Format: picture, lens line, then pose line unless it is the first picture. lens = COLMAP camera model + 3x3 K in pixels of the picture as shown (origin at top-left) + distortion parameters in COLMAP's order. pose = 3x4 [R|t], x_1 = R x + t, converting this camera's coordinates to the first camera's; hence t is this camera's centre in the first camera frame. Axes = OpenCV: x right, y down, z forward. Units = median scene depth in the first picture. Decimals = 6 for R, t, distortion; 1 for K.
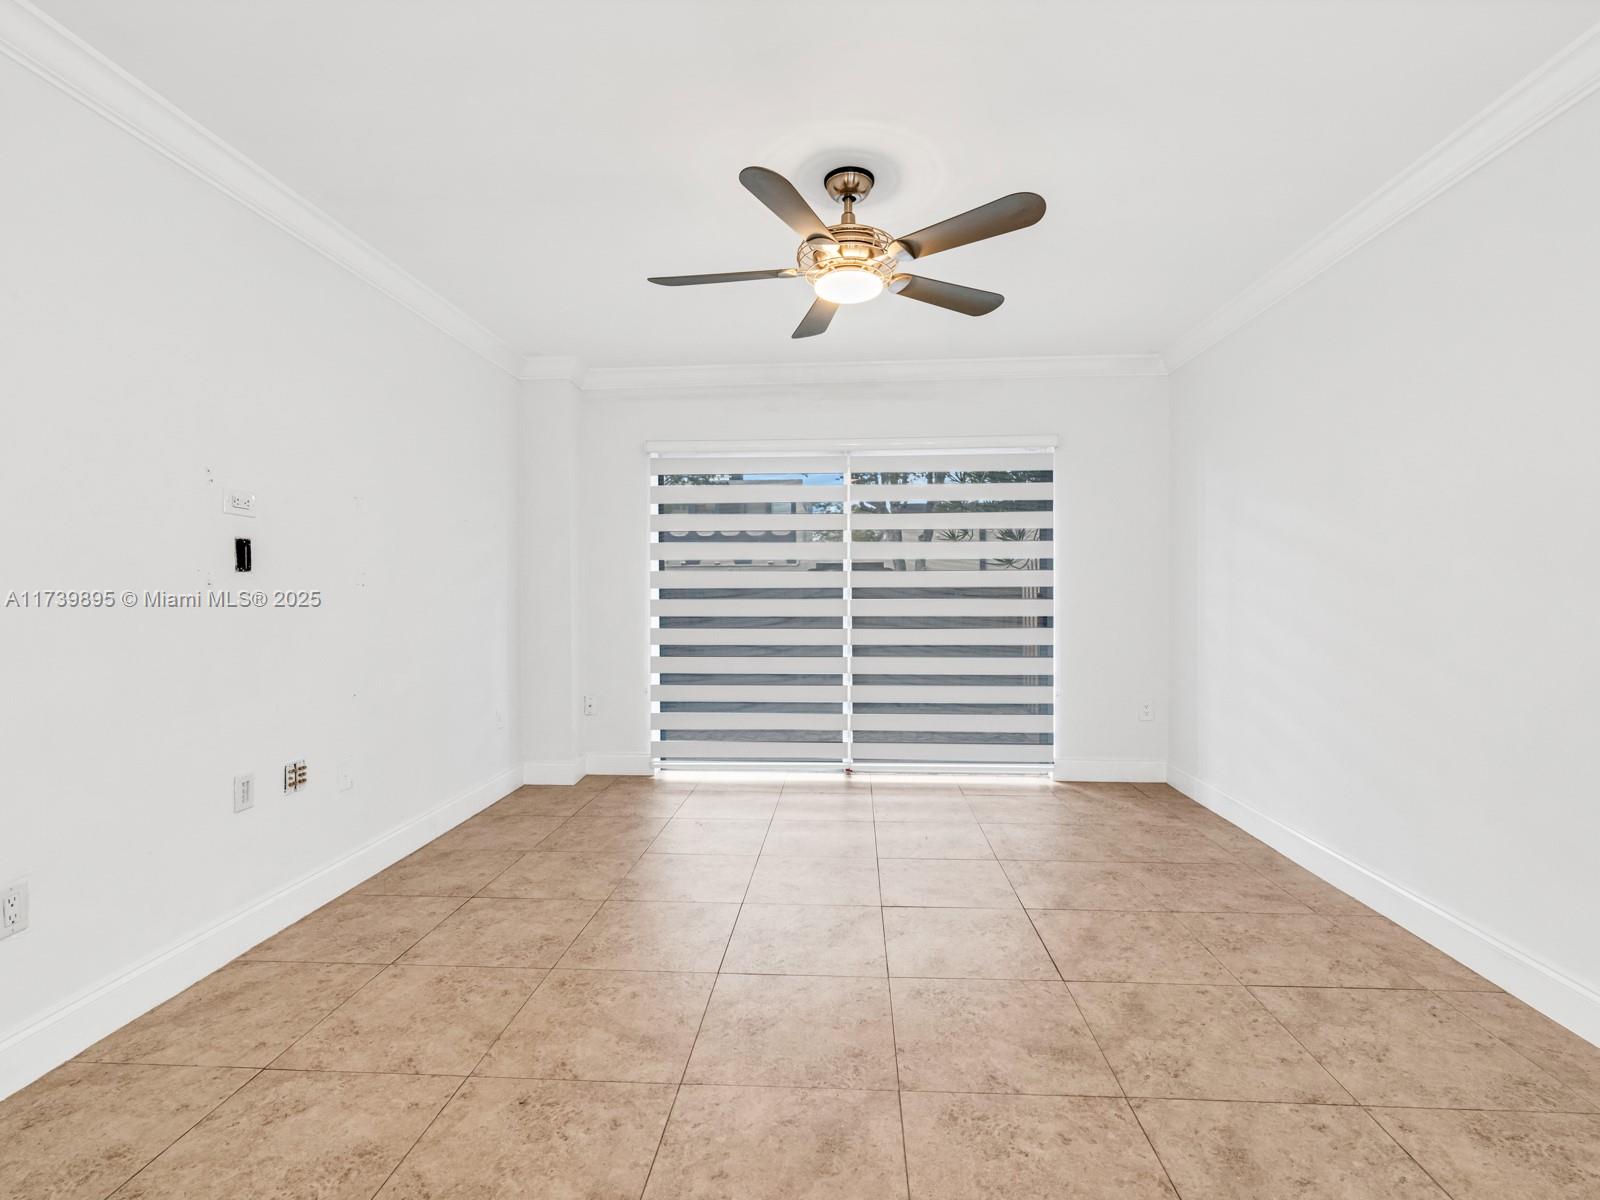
lens RADIAL K [[767.4, 0, 804.1], [0, 767.4, 592.8], [0, 0, 1]] dist [0.000626, -0.000382]
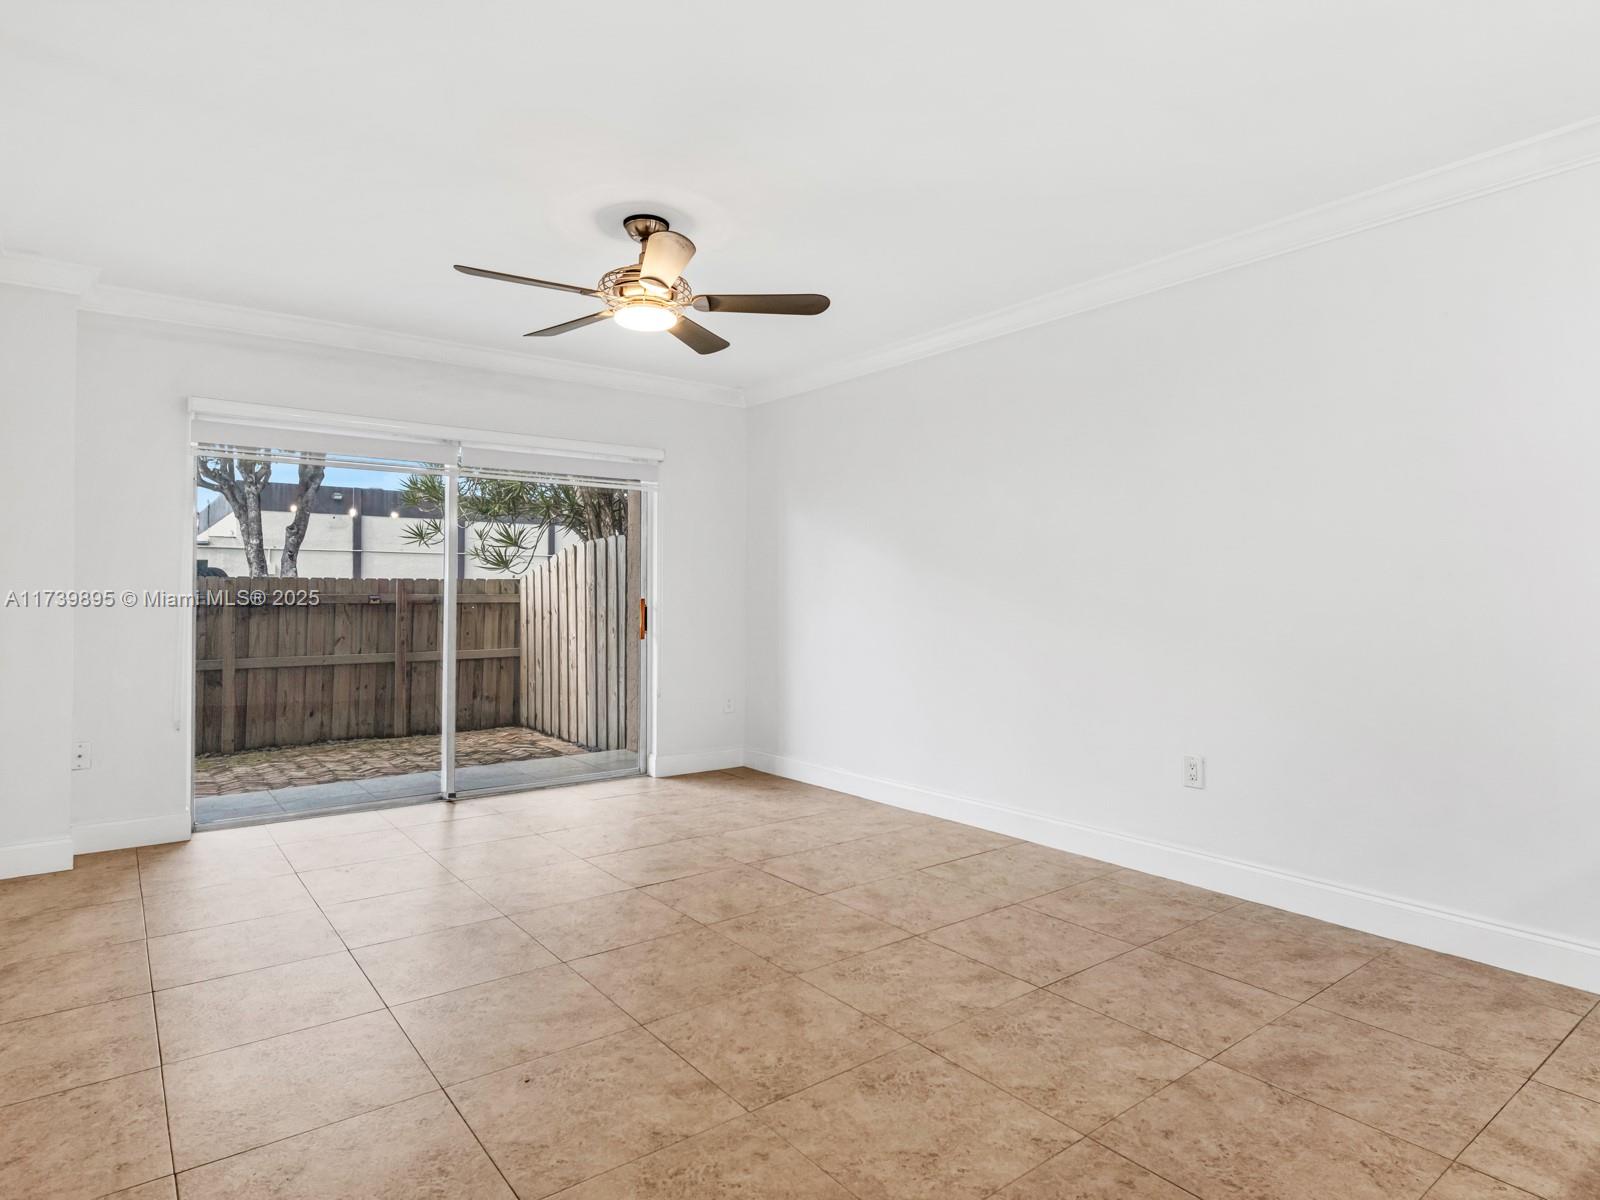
lens RADIAL K [[898.3, 0, 804.6], [0, 898.3, 553.2], [0, 0, 1]] dist [-0.001540, -0.000417]
pose [[0.753214, 0.037302, 0.656717, -0.631055], [-0.000226, 0.998405, -0.056451, 0.013548], [-0.657775, 0.042371, 0.752022, -0.133167]]
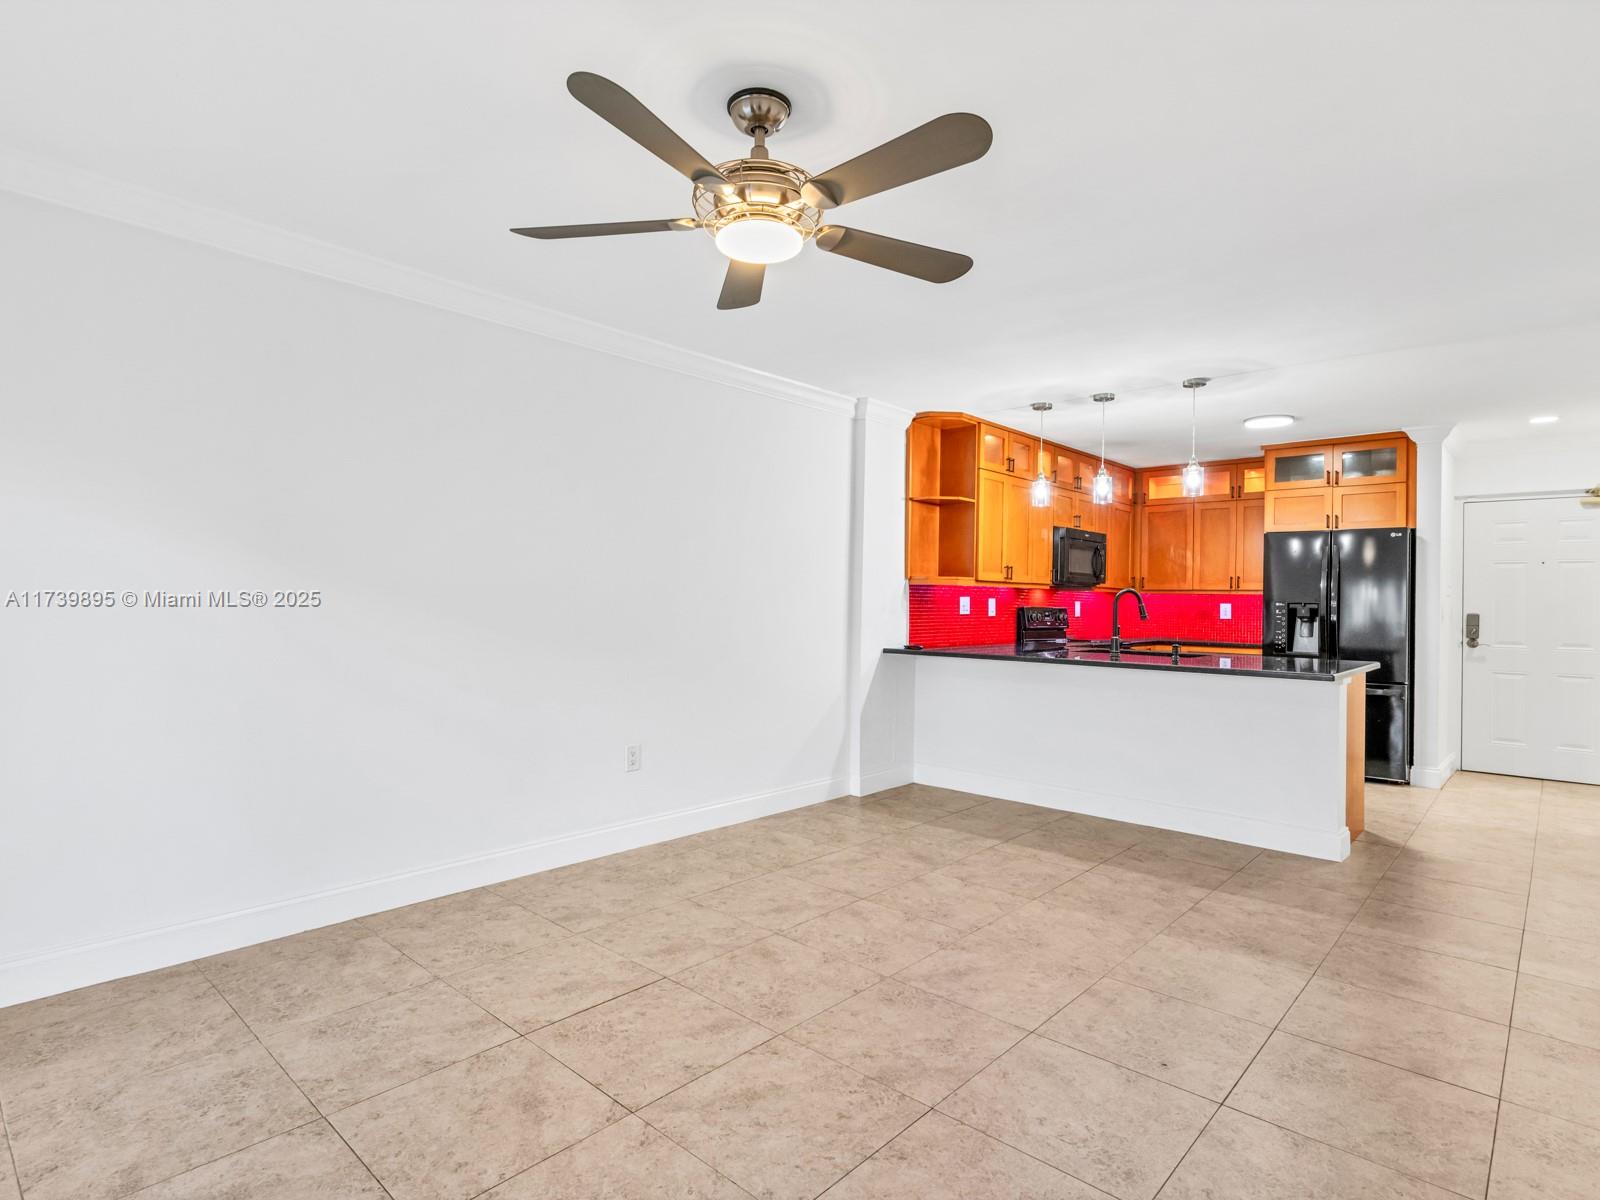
lens RADIAL K [[845.0, 0, 800.0], [0, 845.0, 600.0], [0, 0, 1]] dist [-0.000324, -0.000179]
pose [[-0.775986, -0.005232, 0.630729, -0.520487], [-0.006666, 0.999978, 0.000093, -0.035939], [-0.630715, -0.004133, -0.776003, 1.646955]]
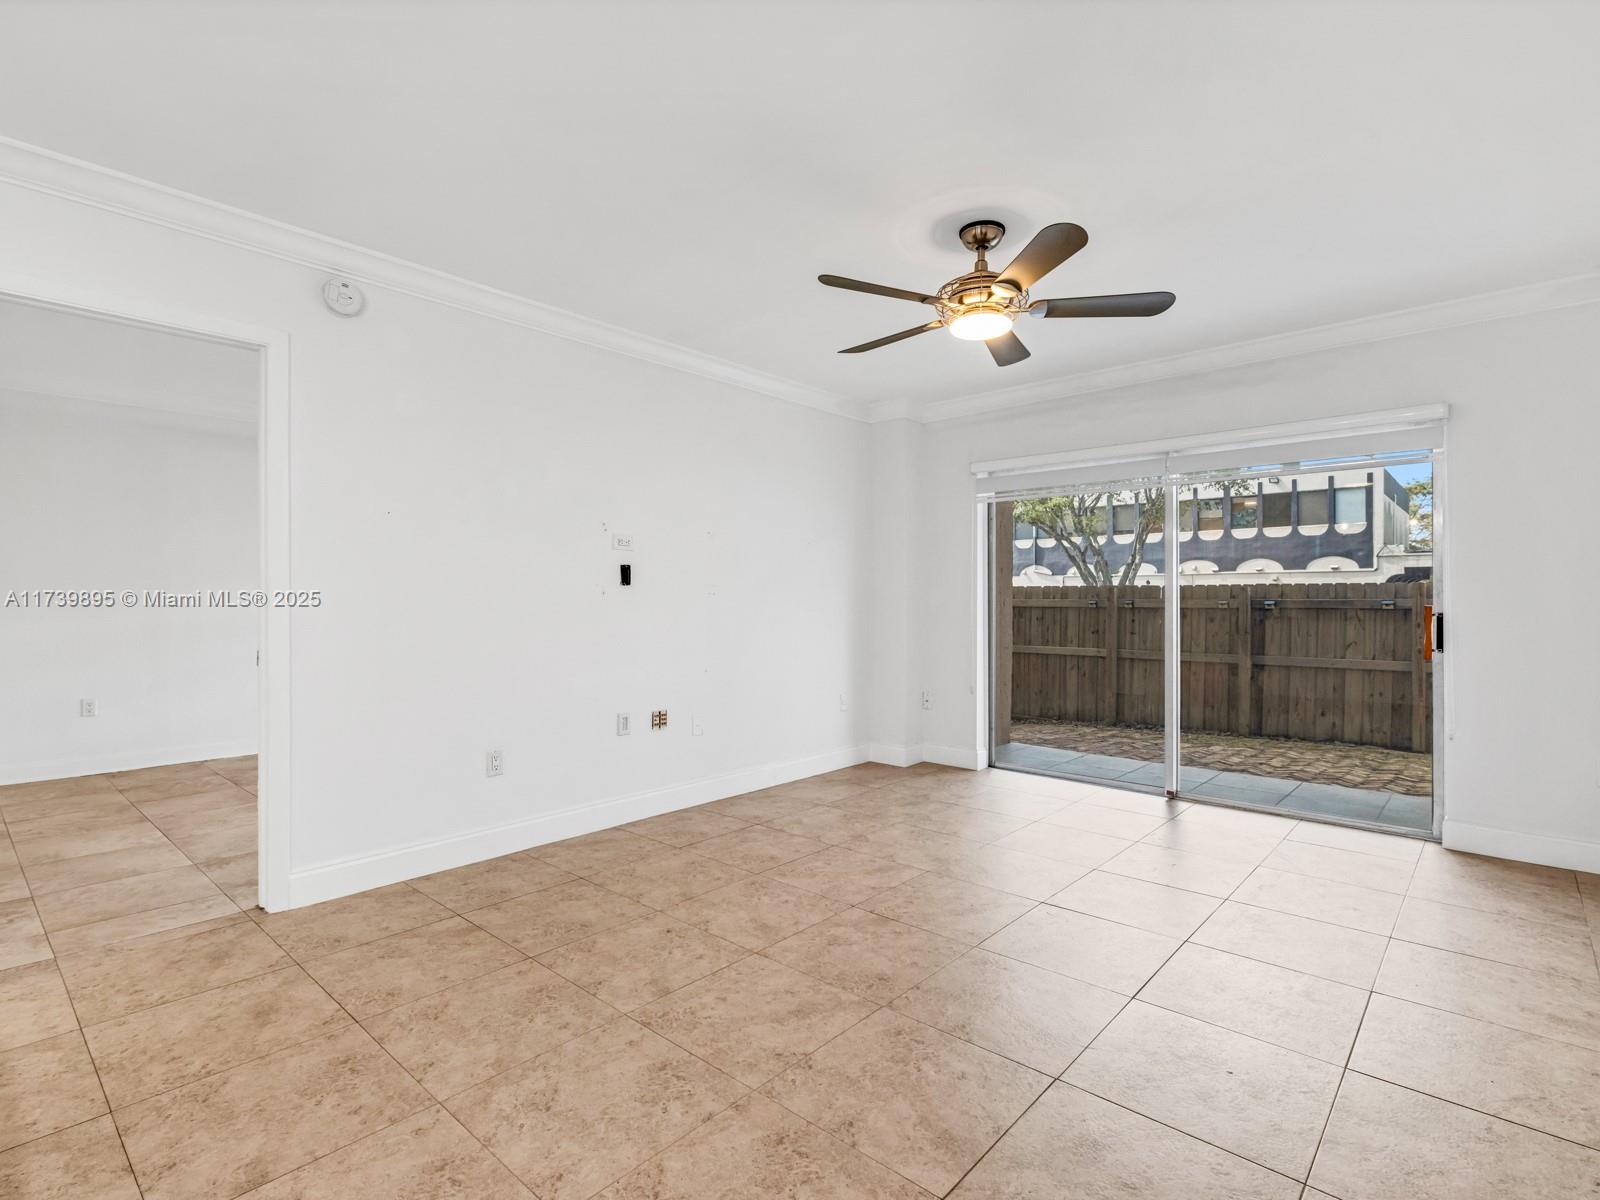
lens RADIAL K [[786.5, 0, 806.9], [0, 786.5, 598.0], [0, 0, 1]] dist [-0.000931, -0.000732]
pose [[0.786137, 0.005194, -0.618031, 0.568099], [-0.009266, 0.999951, -0.003383, 0.000862], [0.617983, 0.008386, 0.786147, -0.048964]]
